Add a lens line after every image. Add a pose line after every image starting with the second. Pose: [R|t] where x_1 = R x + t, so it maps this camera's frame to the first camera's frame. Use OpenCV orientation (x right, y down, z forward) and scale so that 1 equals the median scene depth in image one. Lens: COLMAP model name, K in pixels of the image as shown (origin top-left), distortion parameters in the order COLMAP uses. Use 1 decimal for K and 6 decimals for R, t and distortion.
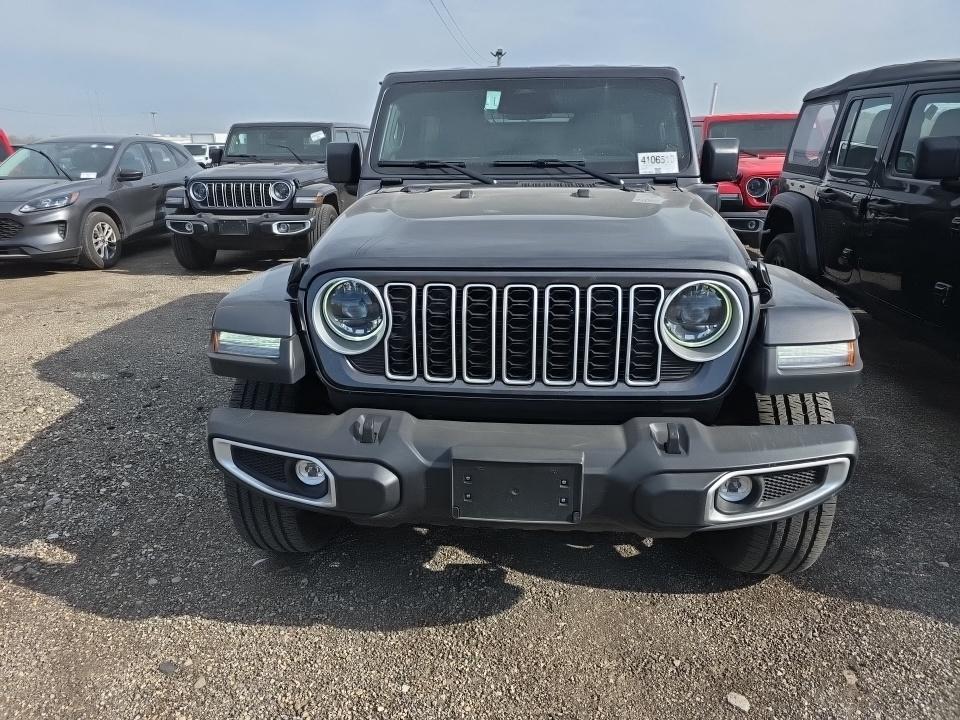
lens RADIAL K [[656.7, 0, 480.0], [0, 656.7, 360.0], [0, 0, 1]] dist [0.016093, -0.000933]
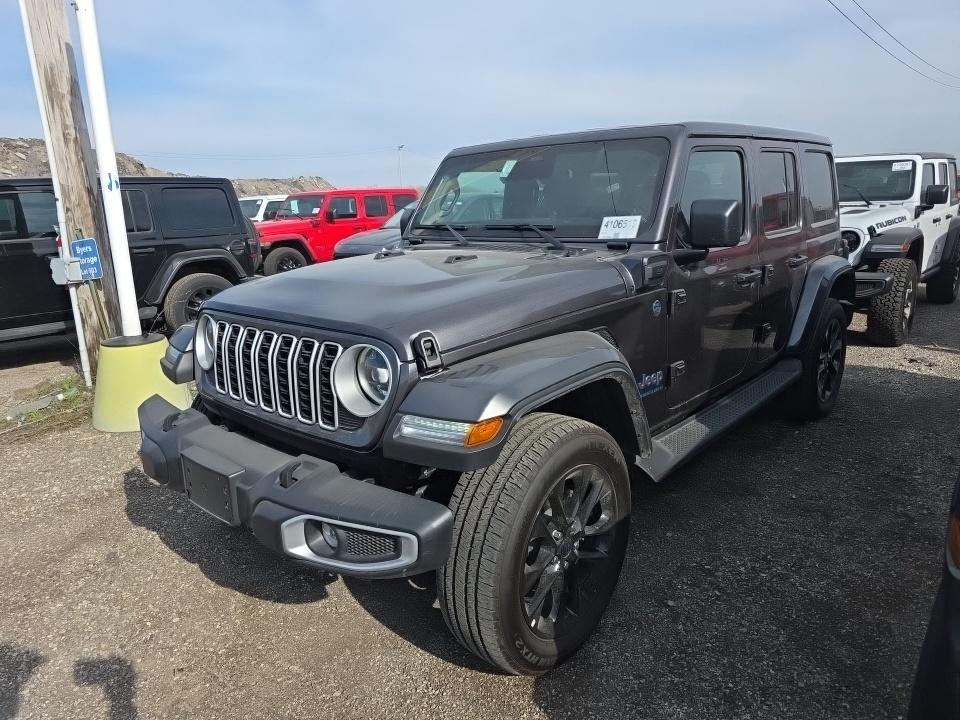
lens RADIAL K [[656.7, 0, 480.0], [0, 656.7, 360.0], [0, 0, 1]] dist [0.016093, -0.000933]
pose [[0.796468, 0.124408, -0.591744, 0.912067], [-0.162568, 0.986632, -0.011381, -0.089055], [0.582418, 0.105263, 0.806045, 0.184596]]
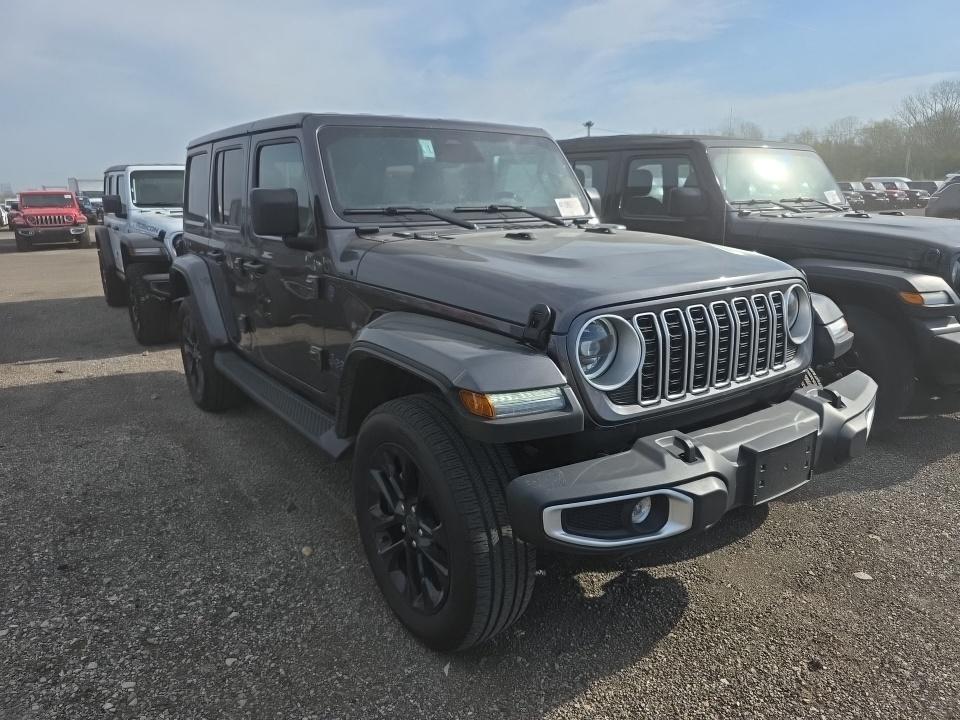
lens RADIAL K [[663.5, 0, 480.0], [0, 663.5, 360.0], [0, 0, 1]] dist [0.005431, 0.000383]
pose [[0.758363, -0.157373, 0.632550, -0.852364], [0.206417, 0.978456, -0.004042, -0.077908], [-0.618286, 0.133634, 0.774509, 0.281416]]
